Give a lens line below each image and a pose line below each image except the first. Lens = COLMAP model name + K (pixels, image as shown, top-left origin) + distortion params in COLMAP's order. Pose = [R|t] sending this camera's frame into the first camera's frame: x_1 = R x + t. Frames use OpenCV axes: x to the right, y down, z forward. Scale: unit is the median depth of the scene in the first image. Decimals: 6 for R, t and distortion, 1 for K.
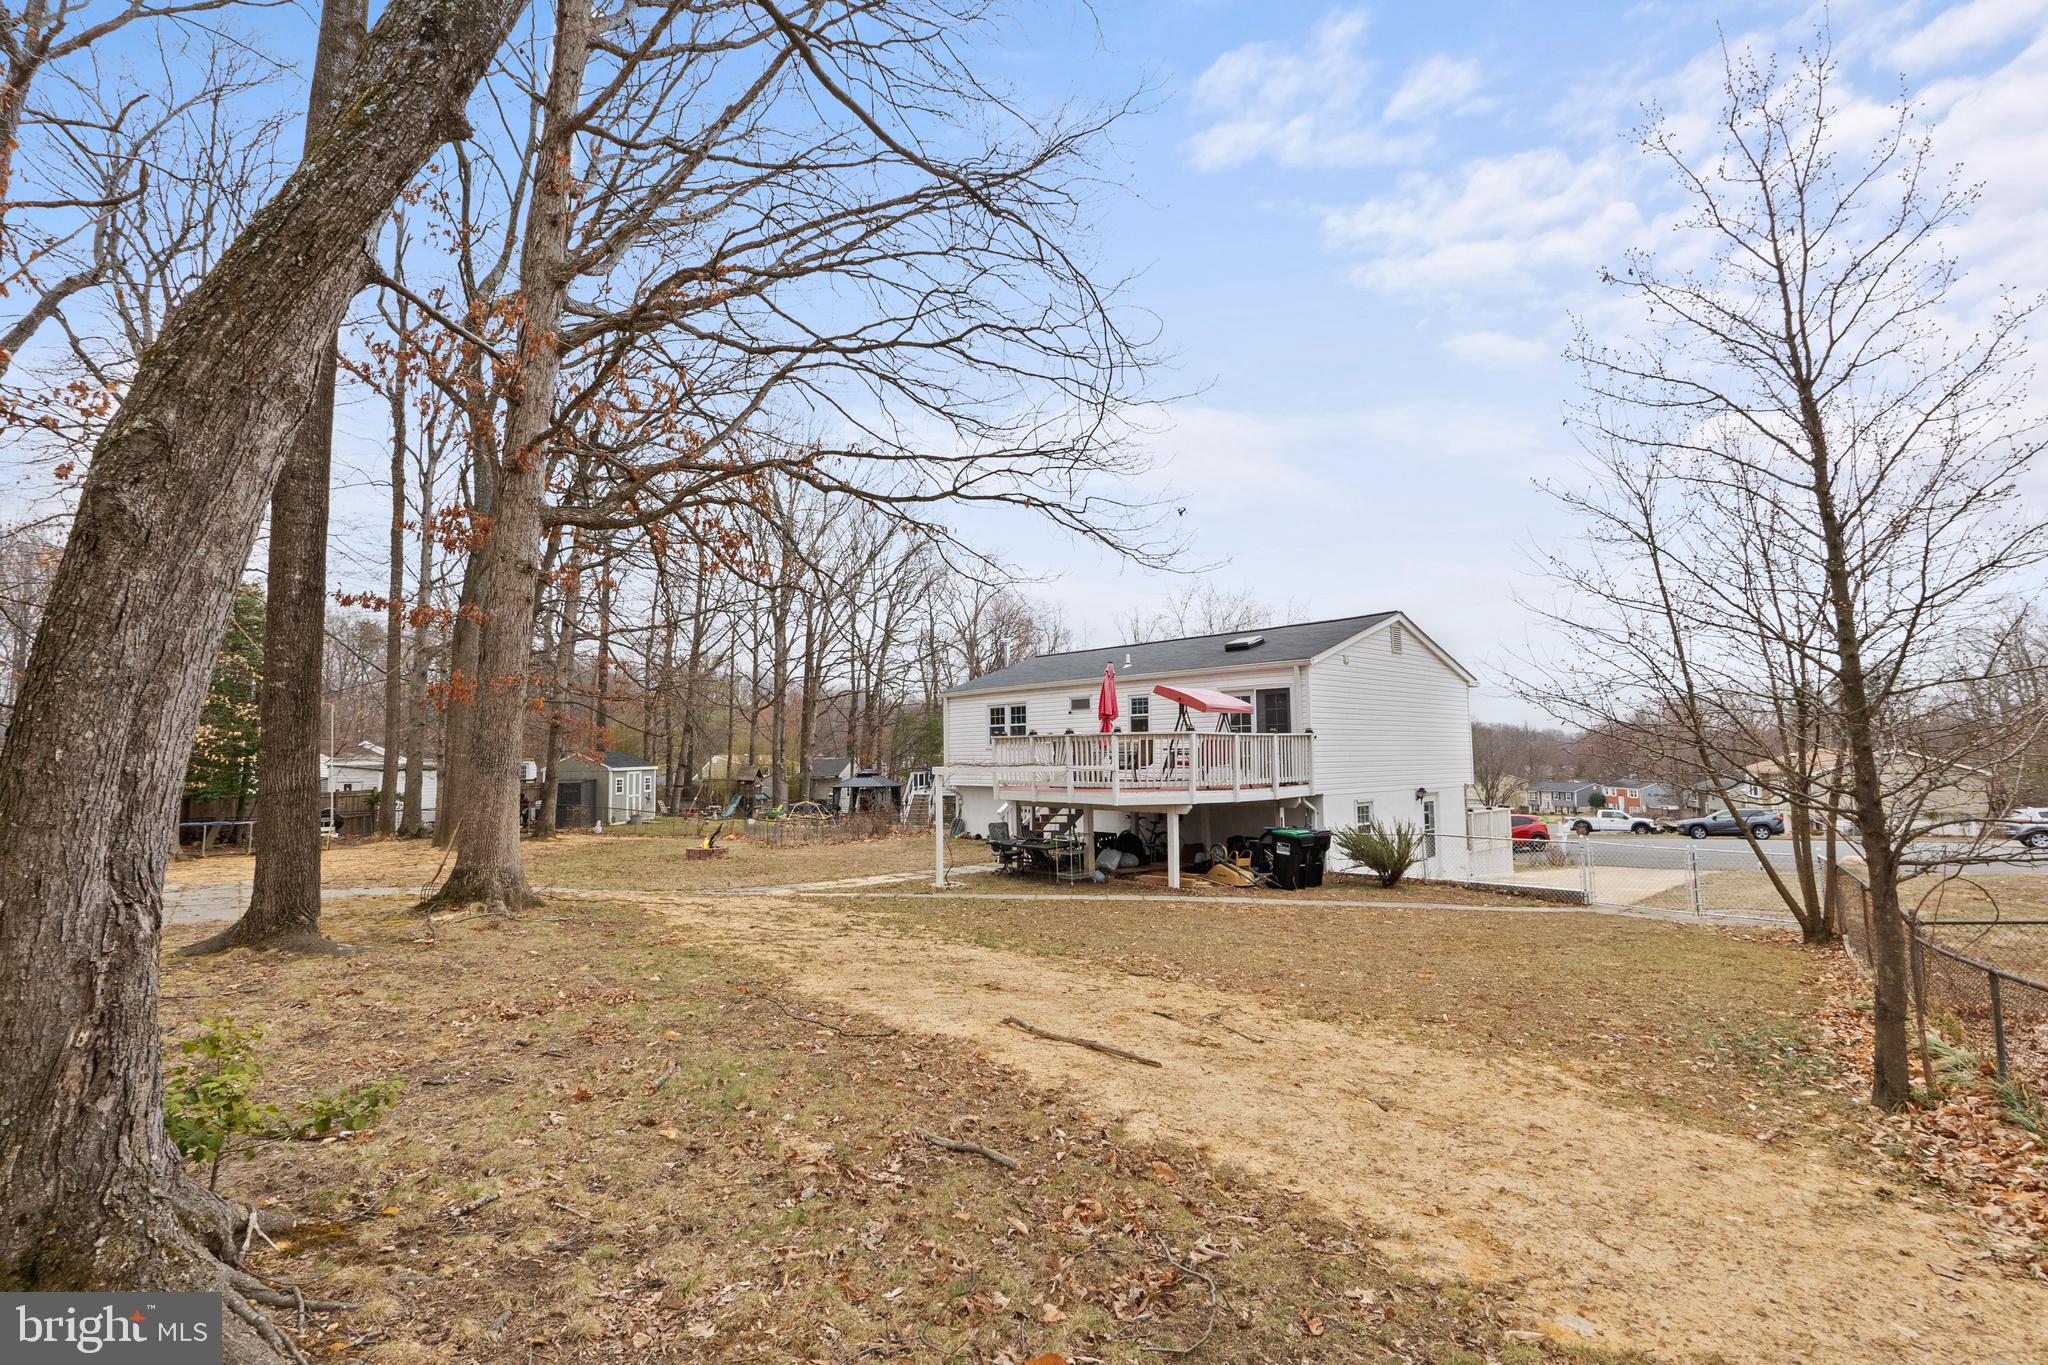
lens RADIAL K [[958.6, 0, 1020.4], [0, 958.6, 679.0], [0, 0, 1]] dist [-0.000375, -0.000118]
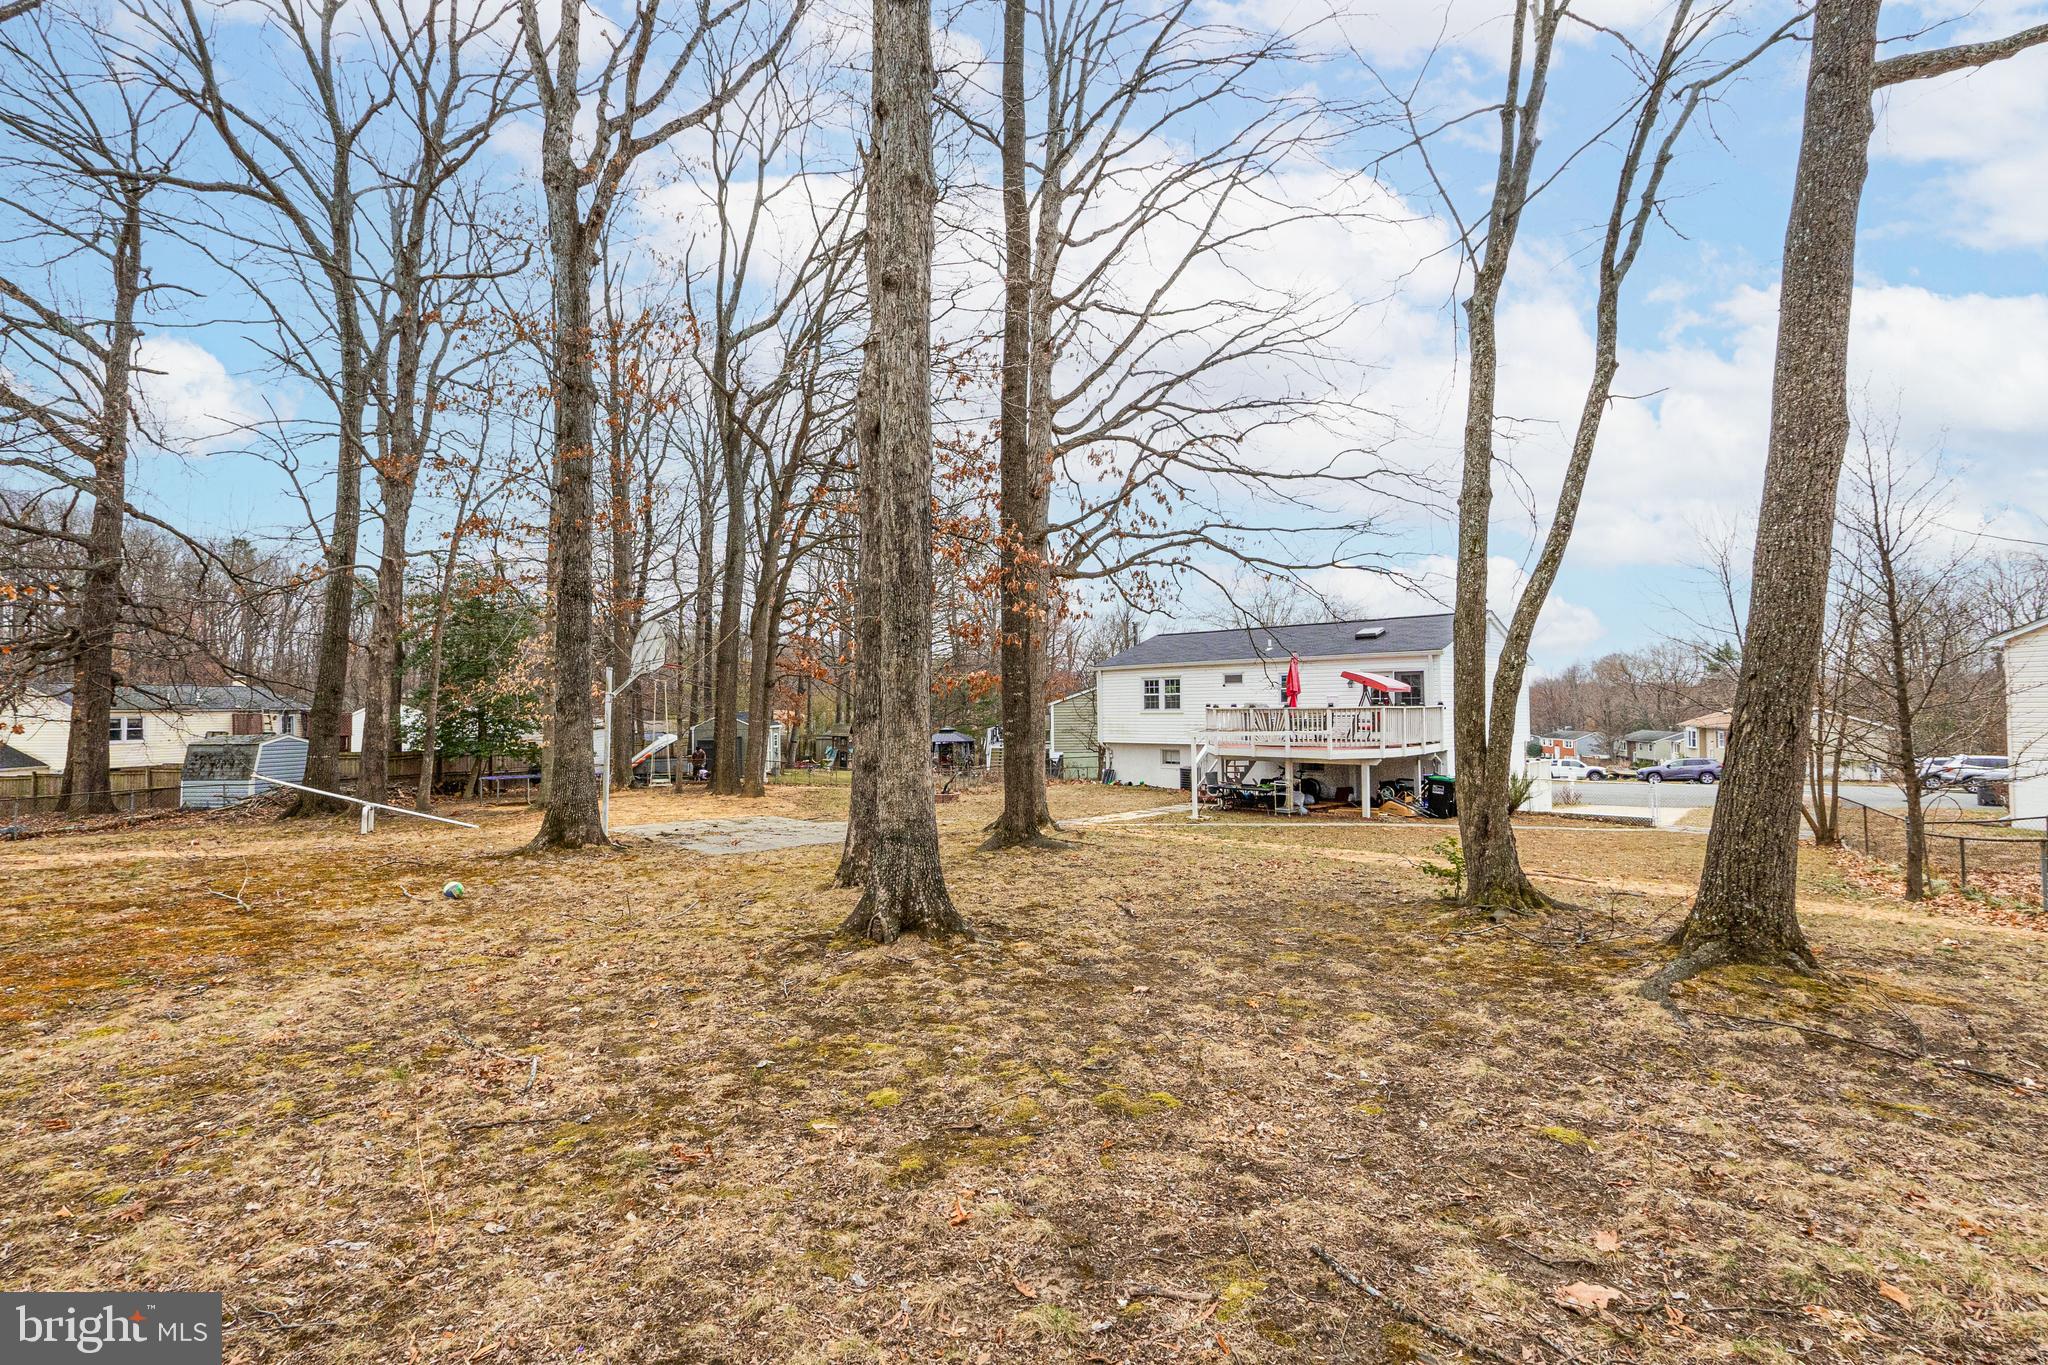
lens RADIAL K [[958.6, 0, 1020.4], [0, 958.6, 679.0], [0, 0, 1]] dist [-0.000375, -0.000118]
pose [[0.997858, 0.001665, 0.065397, -0.322205], [-0.004994, 0.998698, 0.050772, -0.039050], [-0.065227, -0.050990, 0.996567, -0.257753]]
